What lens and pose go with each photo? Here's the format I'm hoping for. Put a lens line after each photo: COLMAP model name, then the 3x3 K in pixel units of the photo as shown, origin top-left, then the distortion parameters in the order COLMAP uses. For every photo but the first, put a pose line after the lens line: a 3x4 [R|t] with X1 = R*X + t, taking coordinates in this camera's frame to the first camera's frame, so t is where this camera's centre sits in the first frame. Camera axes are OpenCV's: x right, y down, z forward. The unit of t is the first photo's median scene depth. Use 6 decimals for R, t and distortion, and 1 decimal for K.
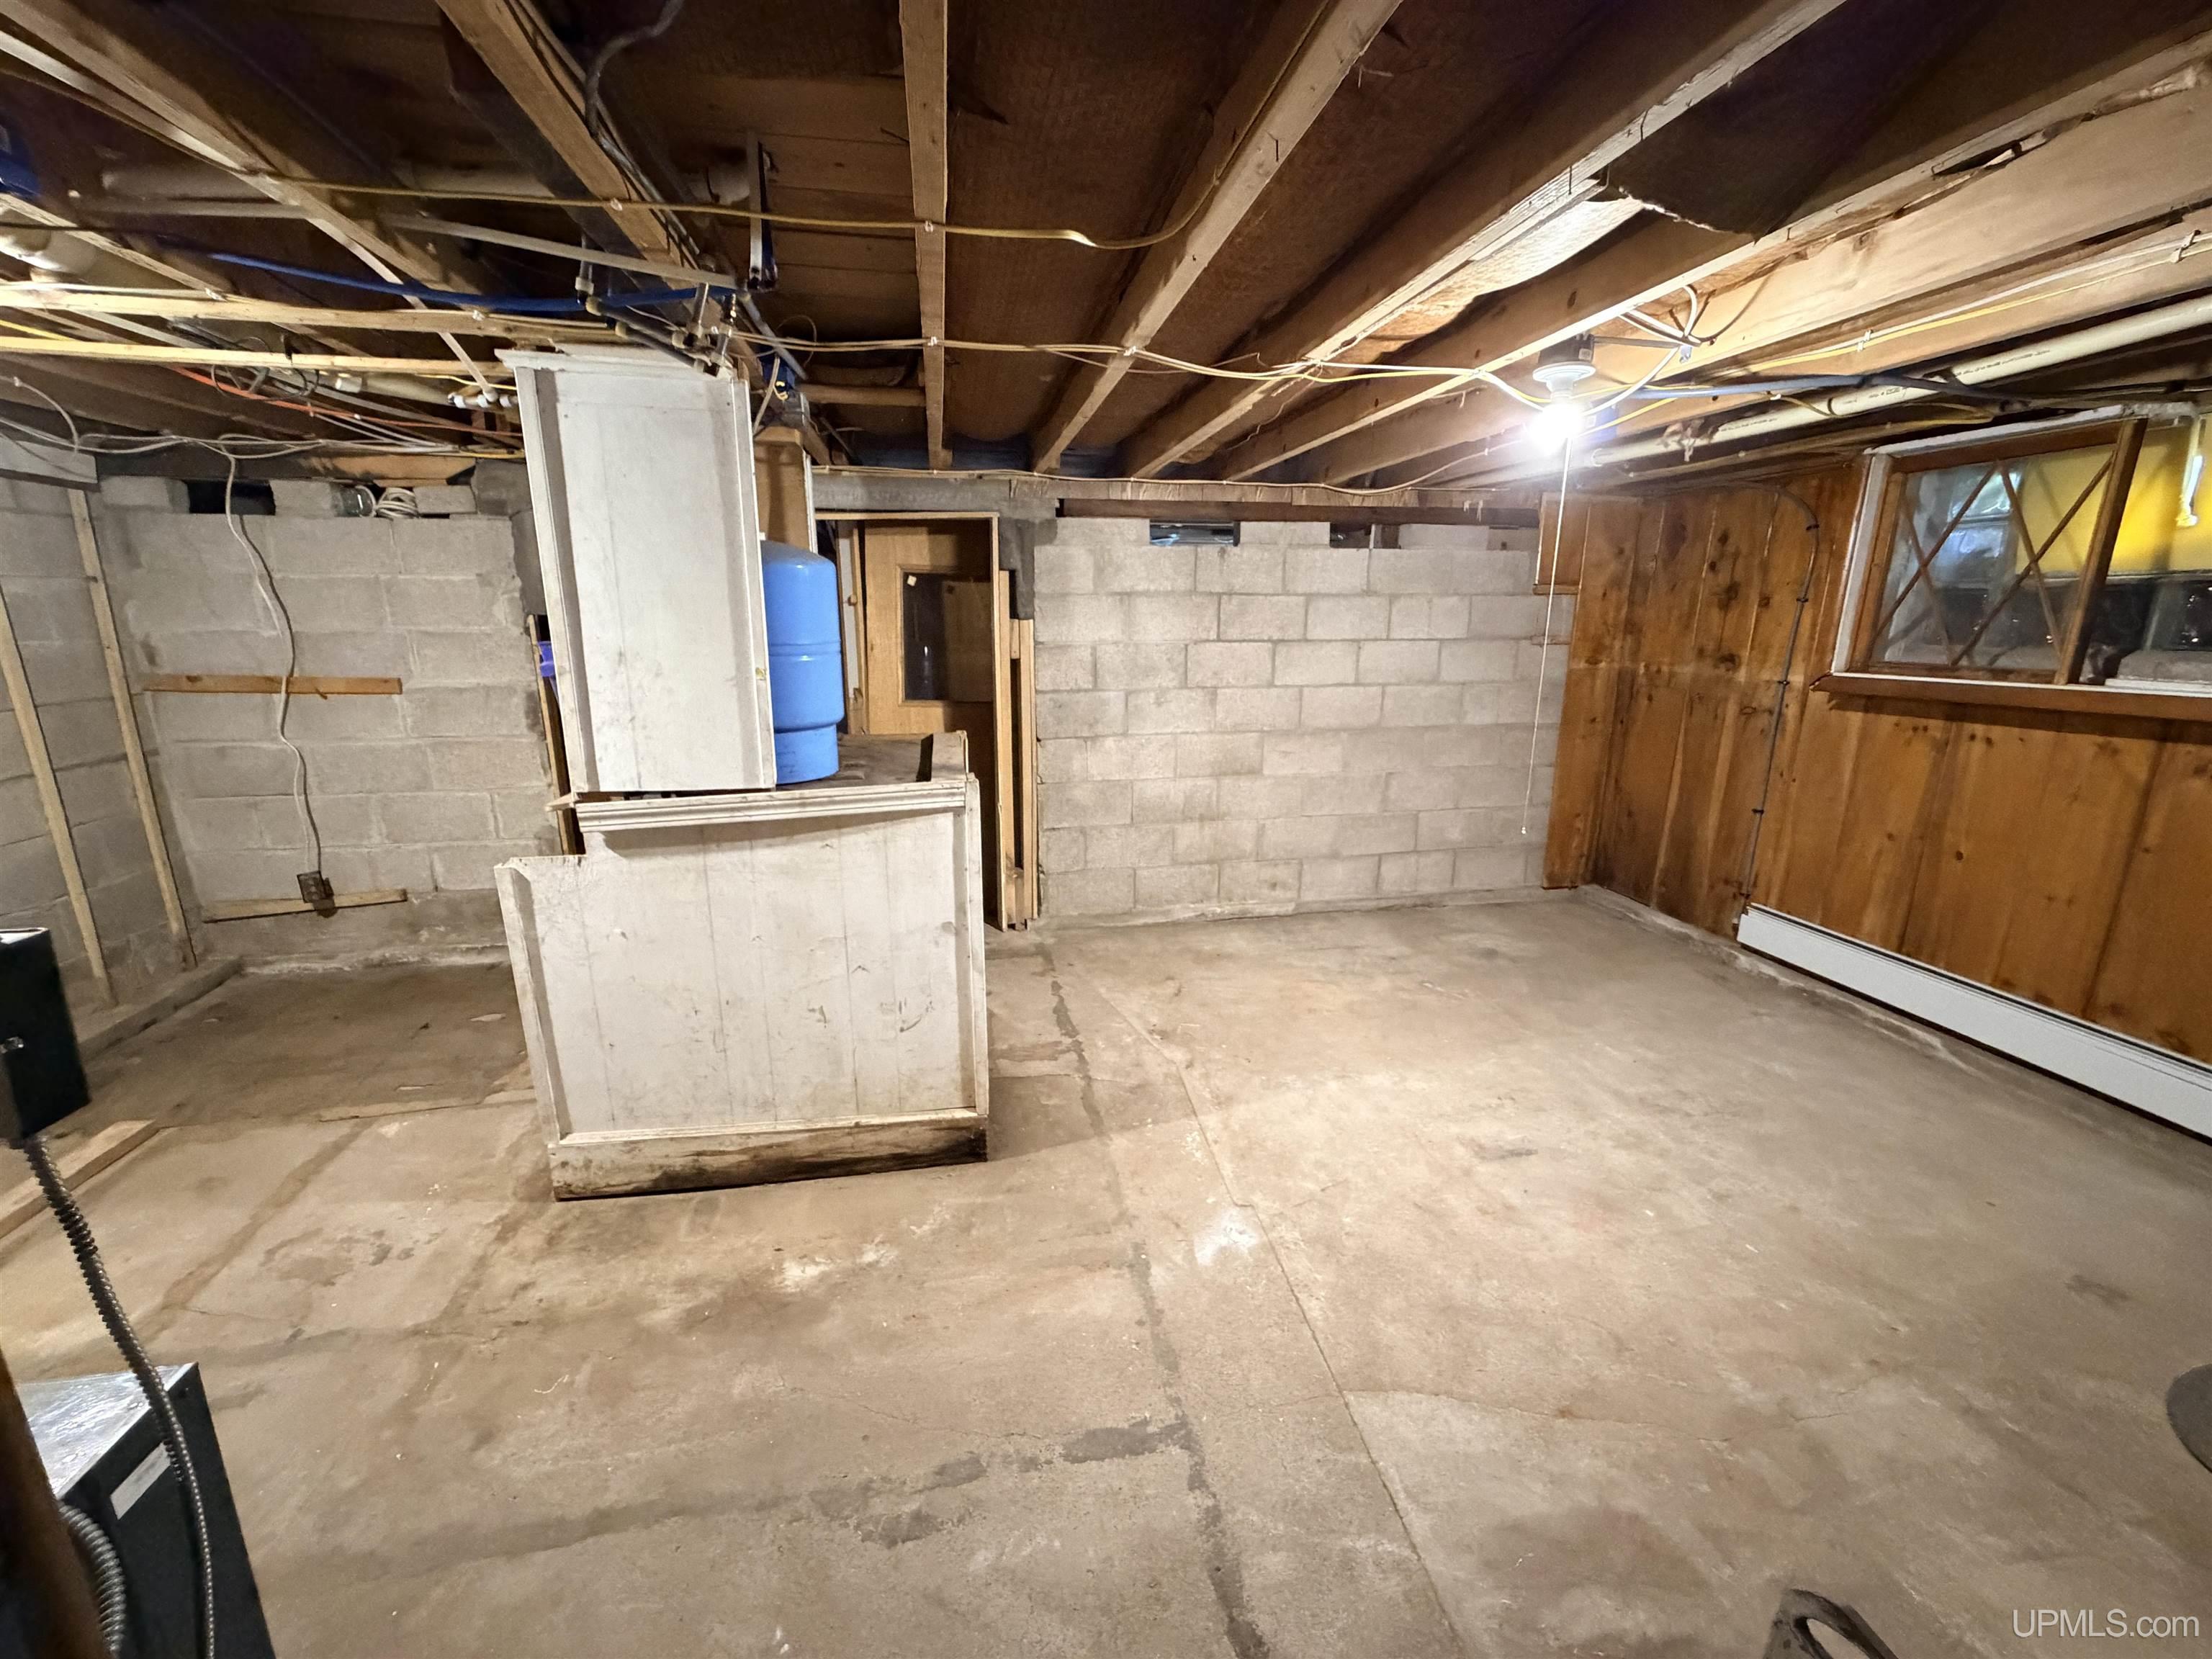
lens RADIAL K [[894.8, 0, 1099.4], [0, 894.8, 835.0], [0, 0, 1]] dist [0.000372, 0.000239]
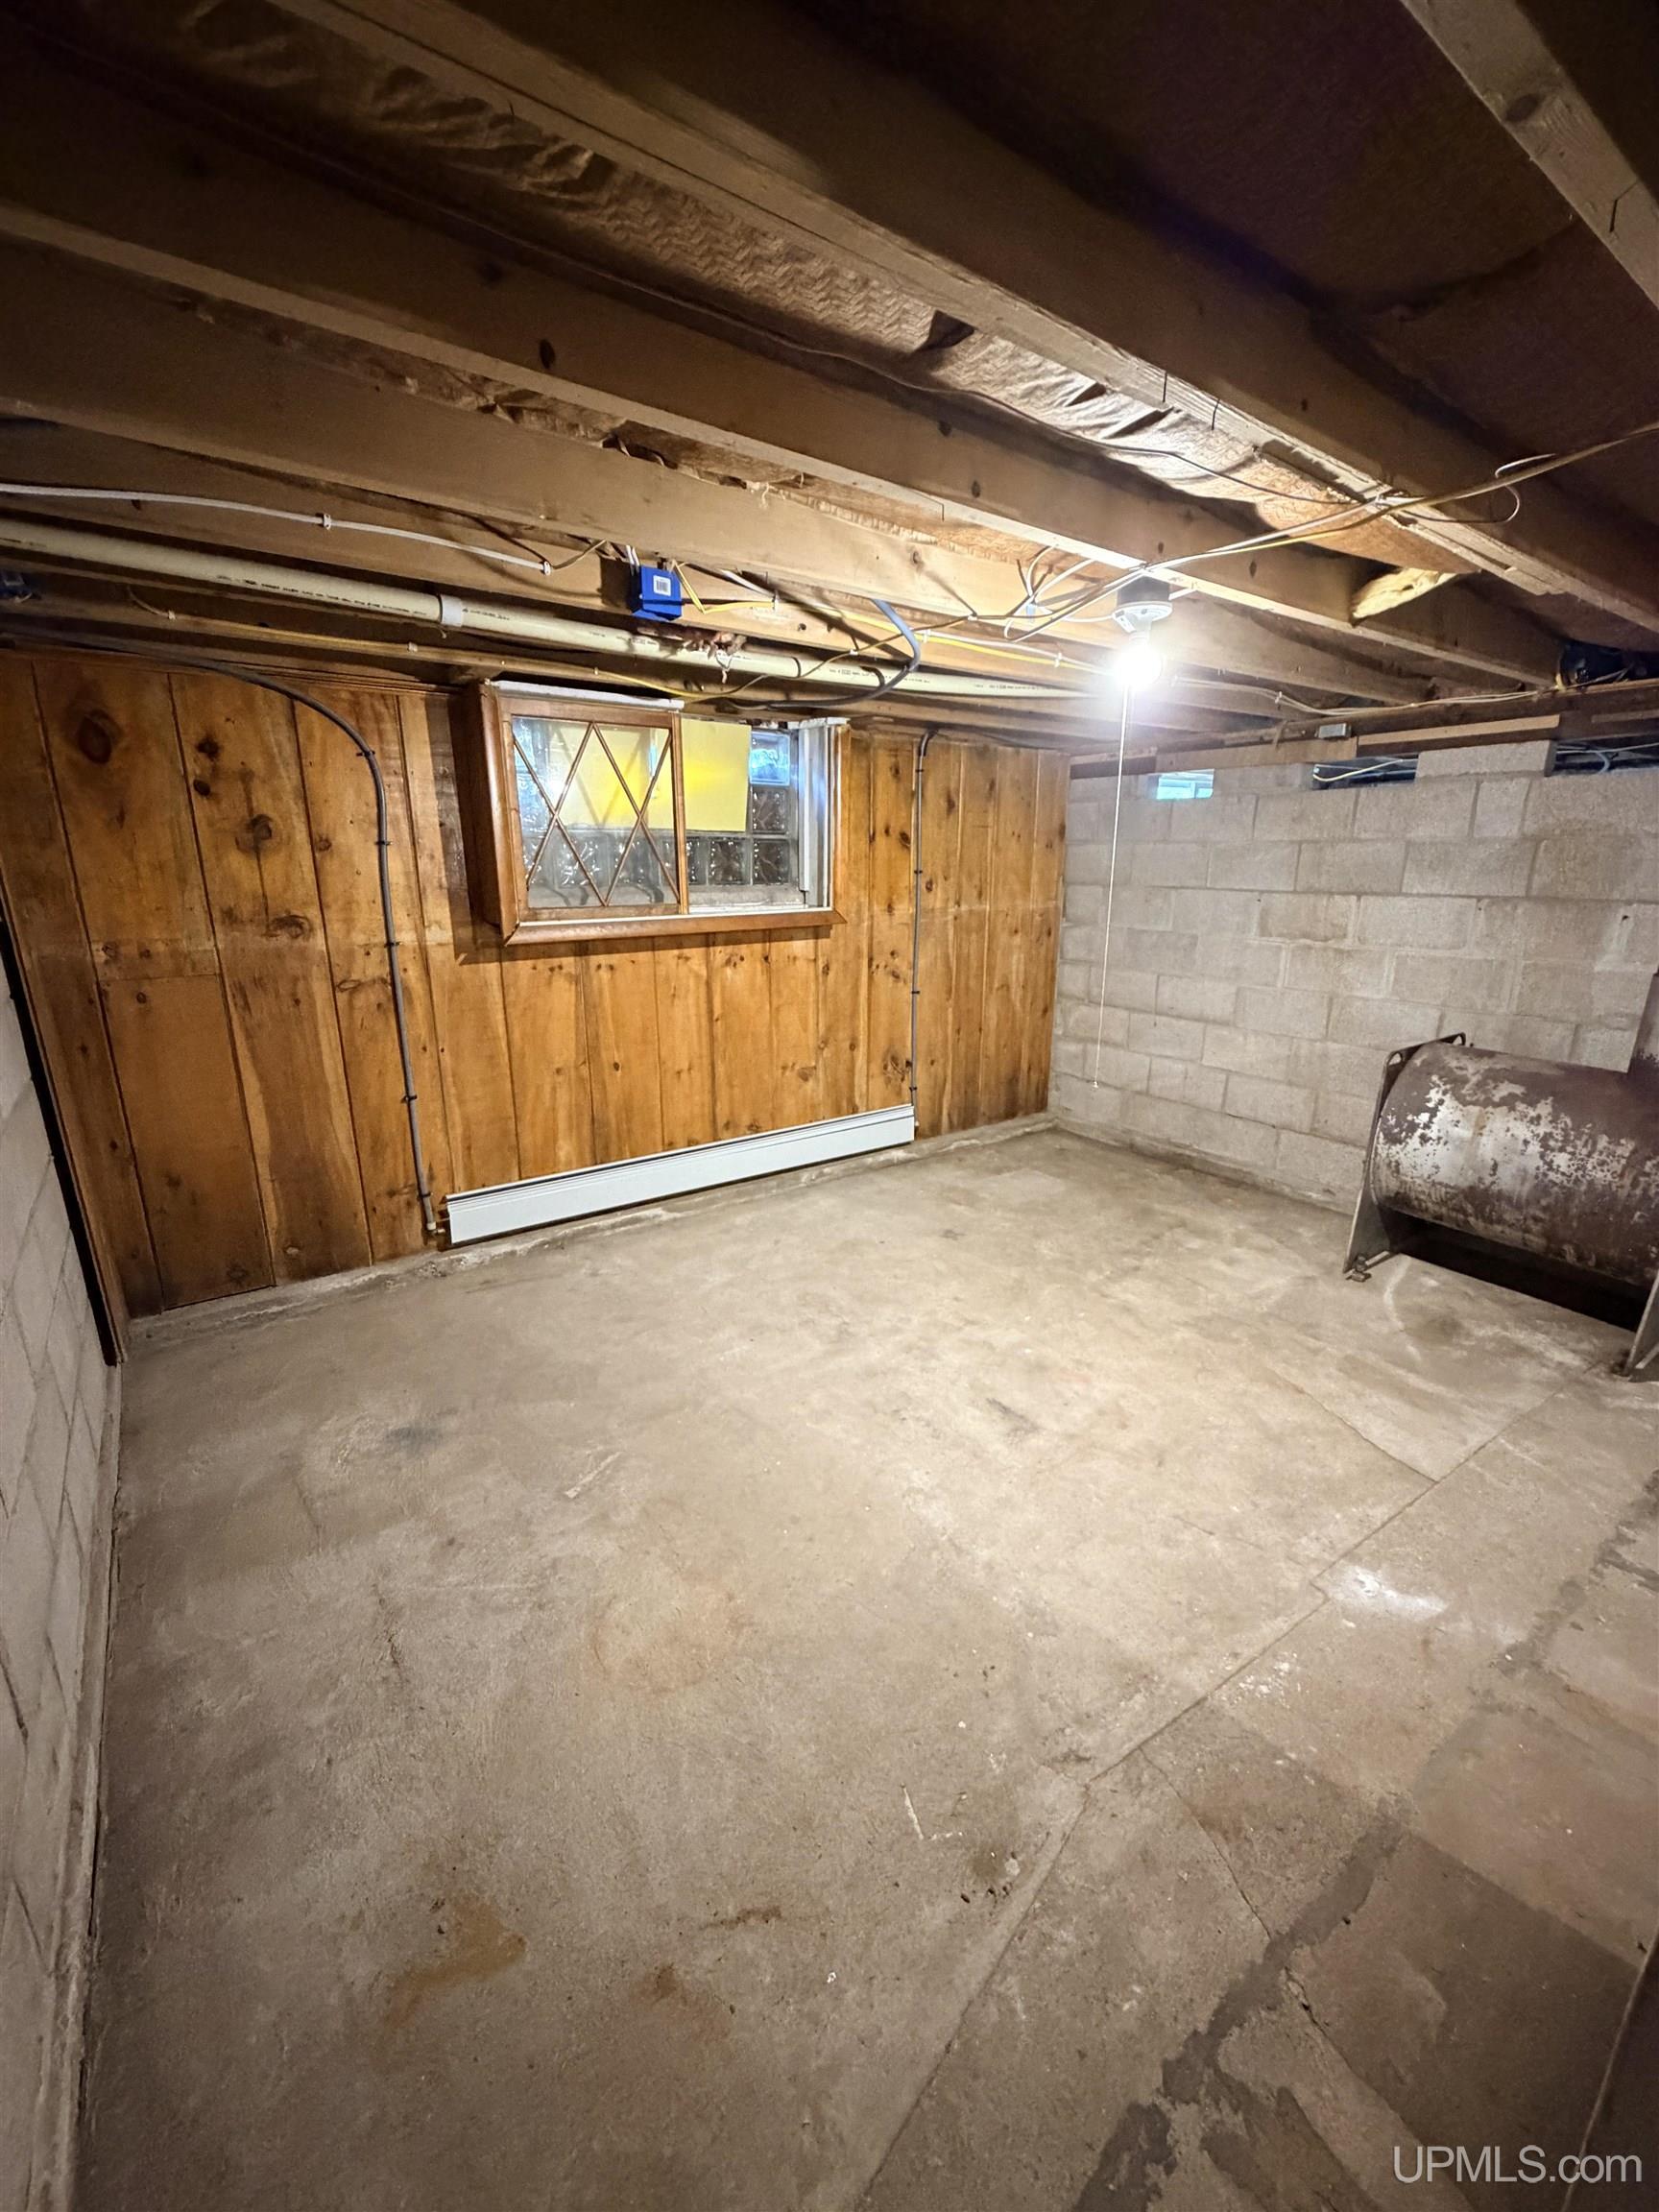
lens RADIAL K [[894.8, 0, 821.3], [0, 894.8, 1099.8], [0, 0, 1]] dist [0.000372, 0.000239]
pose [[-0.430952, -0.239272, 0.870075, -0.188102], [0.213769, 0.909689, 0.356046, -0.291531], [-0.876689, 0.339433, -0.340883, 1.154740]]
